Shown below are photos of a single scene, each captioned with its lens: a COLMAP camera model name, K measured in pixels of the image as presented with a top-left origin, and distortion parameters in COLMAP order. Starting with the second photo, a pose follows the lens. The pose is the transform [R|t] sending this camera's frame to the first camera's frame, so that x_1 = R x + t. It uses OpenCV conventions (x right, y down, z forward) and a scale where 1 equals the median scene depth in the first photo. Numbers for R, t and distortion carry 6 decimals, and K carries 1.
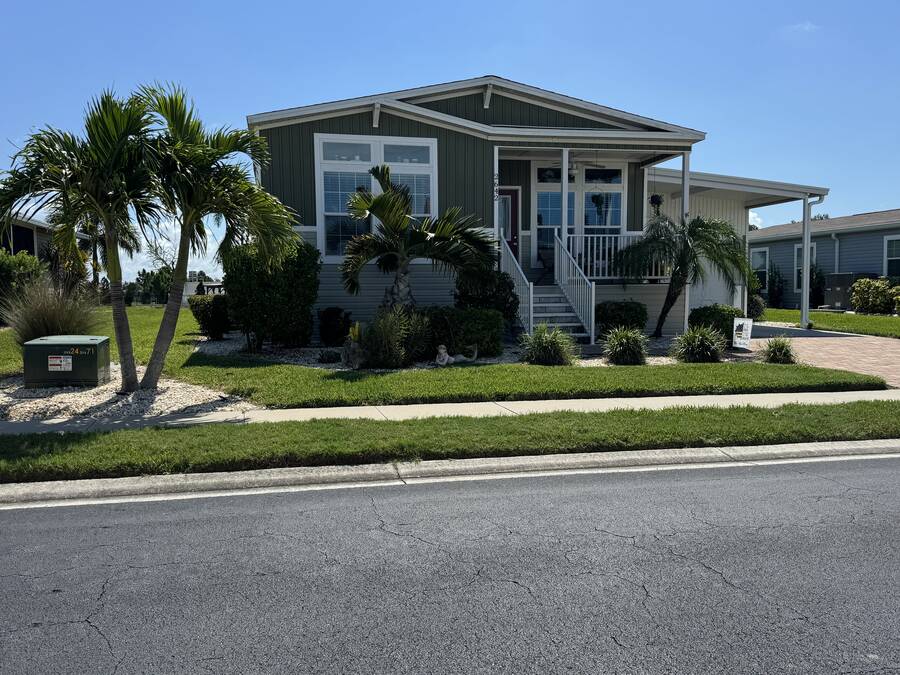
lens RADIAL K [[730.5, 0, 451.0], [0, 730.5, 338.9], [0, 0, 1]] dist [0.069877, -0.003143]
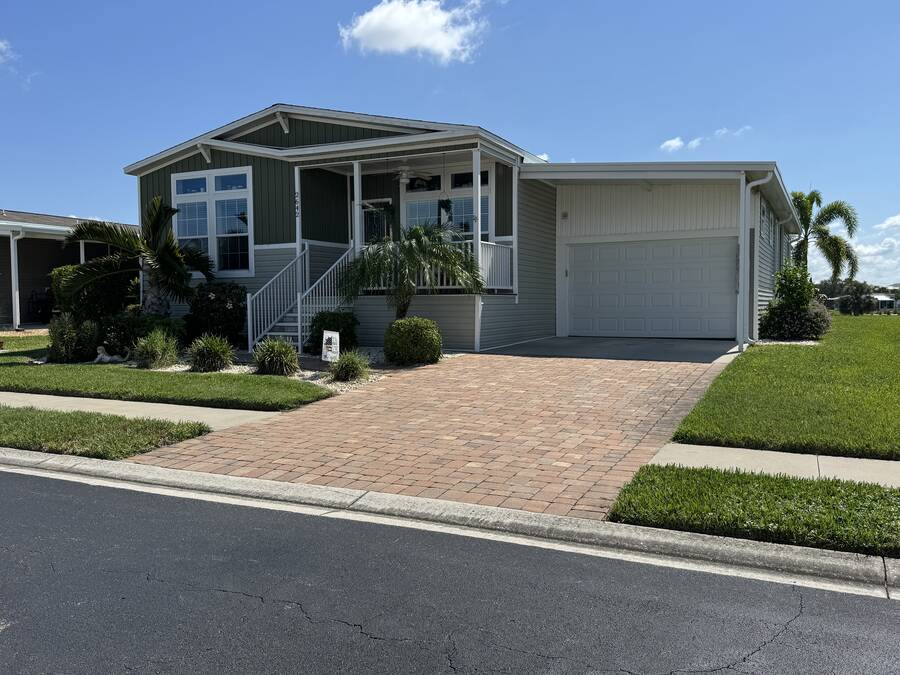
lens RADIAL K [[730.5, 0, 447.8], [0, 730.5, 335.9], [0, 0, 1]] dist [0.069877, -0.003143]
pose [[0.798077, 0.030019, -0.601808, 0.912088], [-0.037533, 0.999295, 0.000073, -0.023097], [0.601386, 0.022529, 0.798641, 0.282293]]
